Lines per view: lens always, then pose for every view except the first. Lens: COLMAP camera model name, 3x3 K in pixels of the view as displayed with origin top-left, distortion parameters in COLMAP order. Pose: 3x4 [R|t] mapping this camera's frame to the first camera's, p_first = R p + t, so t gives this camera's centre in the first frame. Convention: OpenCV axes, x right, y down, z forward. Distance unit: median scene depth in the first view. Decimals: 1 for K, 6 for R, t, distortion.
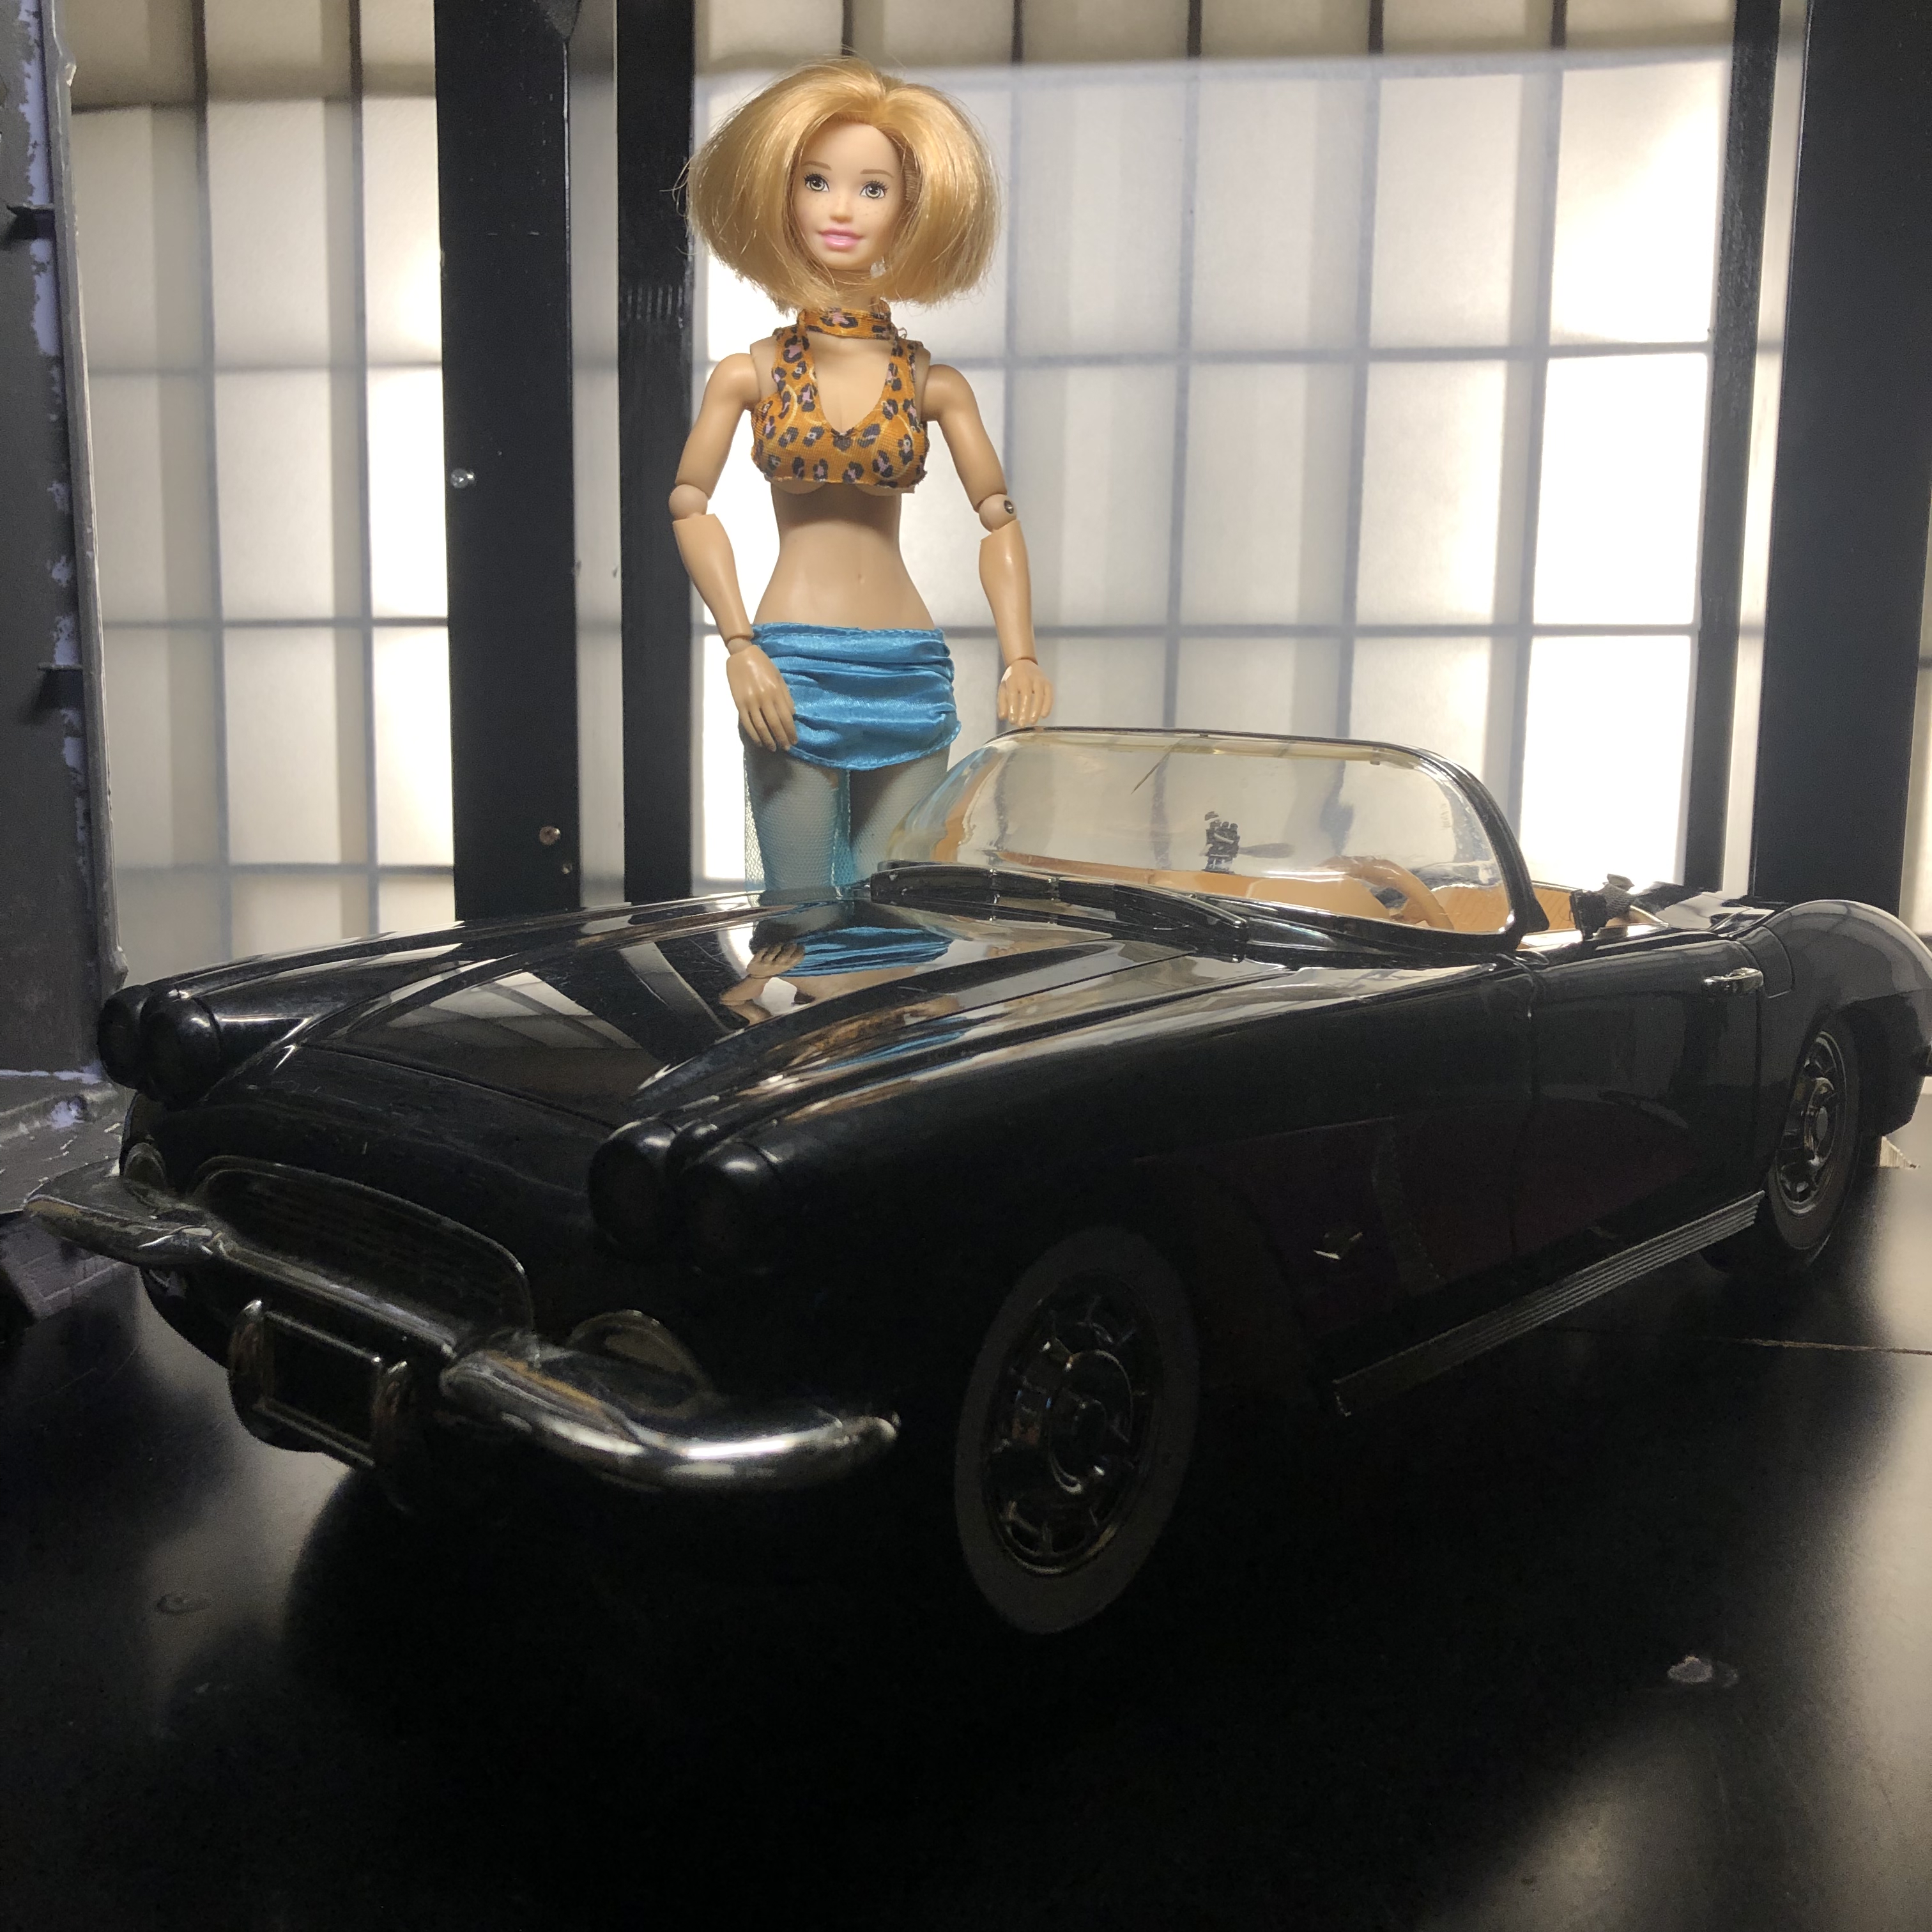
lens RADIAL K [[2084.6, 0, 1003.3], [0, 2084.6, 942.2], [0, 0, 1]] dist [0.018190, 0.000000]
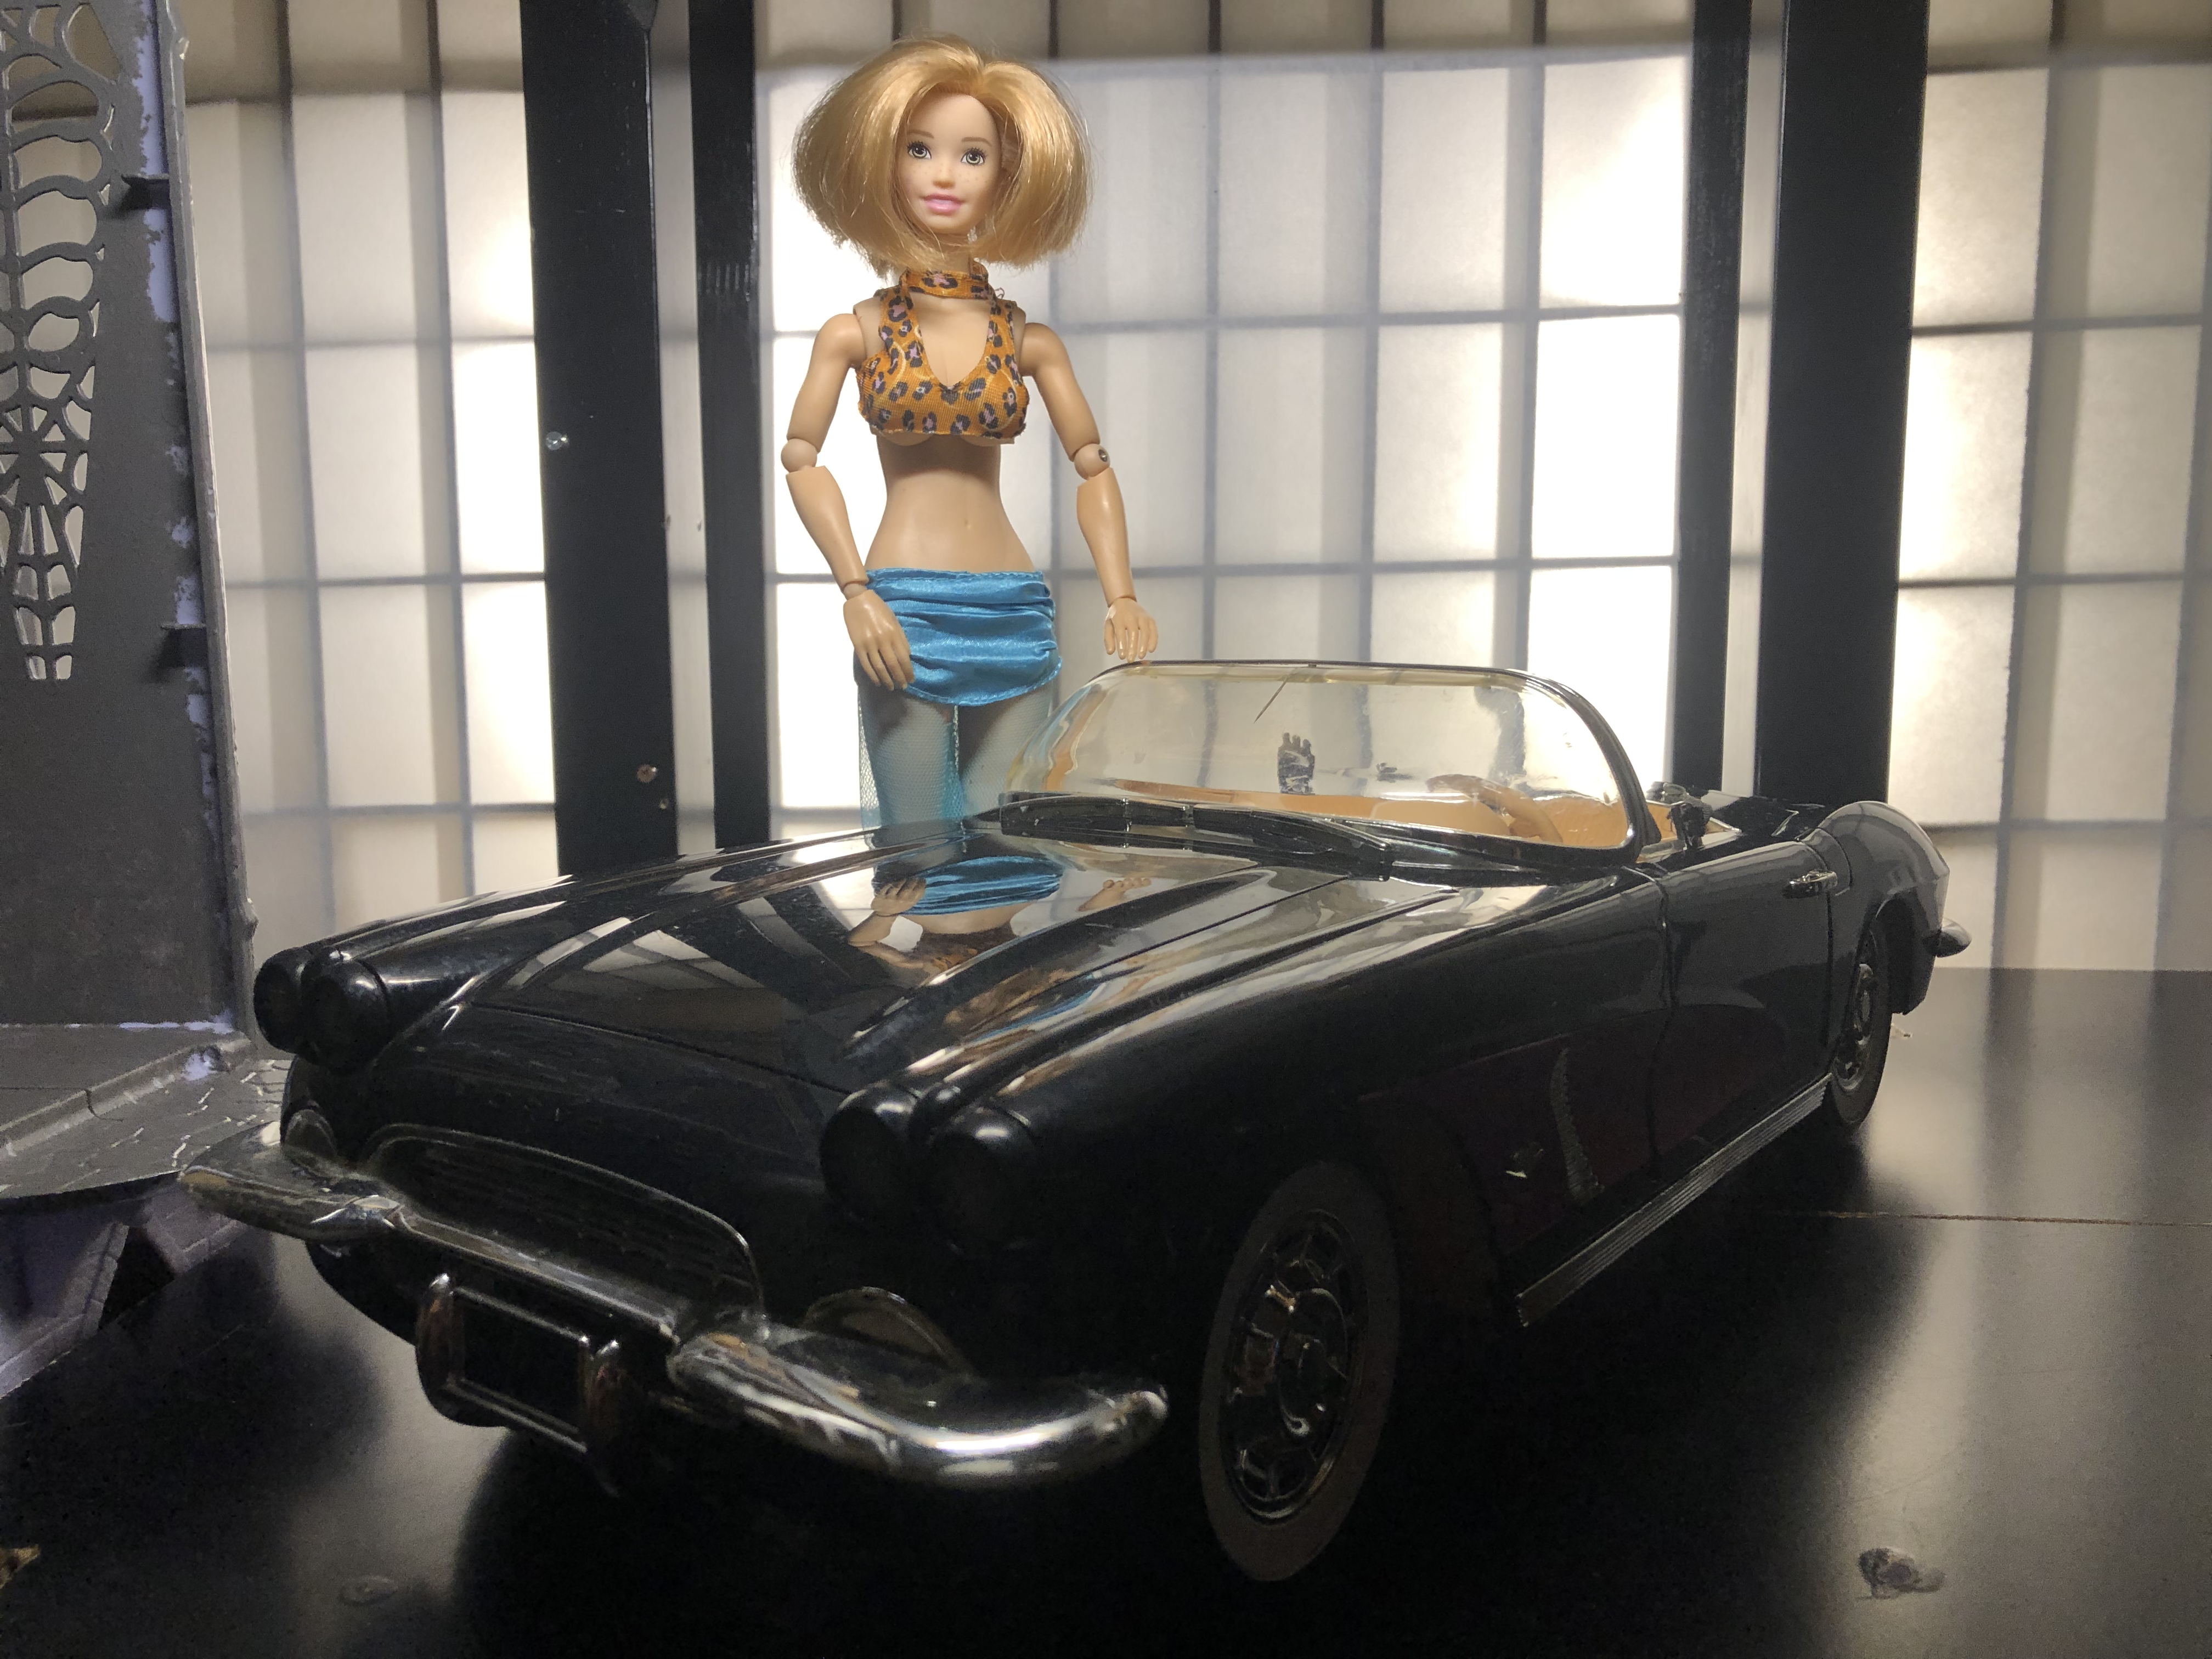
lens RADIAL K [[1786.7, 0, 1110.6], [0, 1786.7, 815.7], [0, 0, 1]] dist [0.012784, -0.001989]
pose [[0.996674, -0.031104, 0.075324, -0.065724], [0.032238, 0.999384, -0.013885, -0.012127], [-0.074846, 0.016267, 0.997062, 0.092304]]
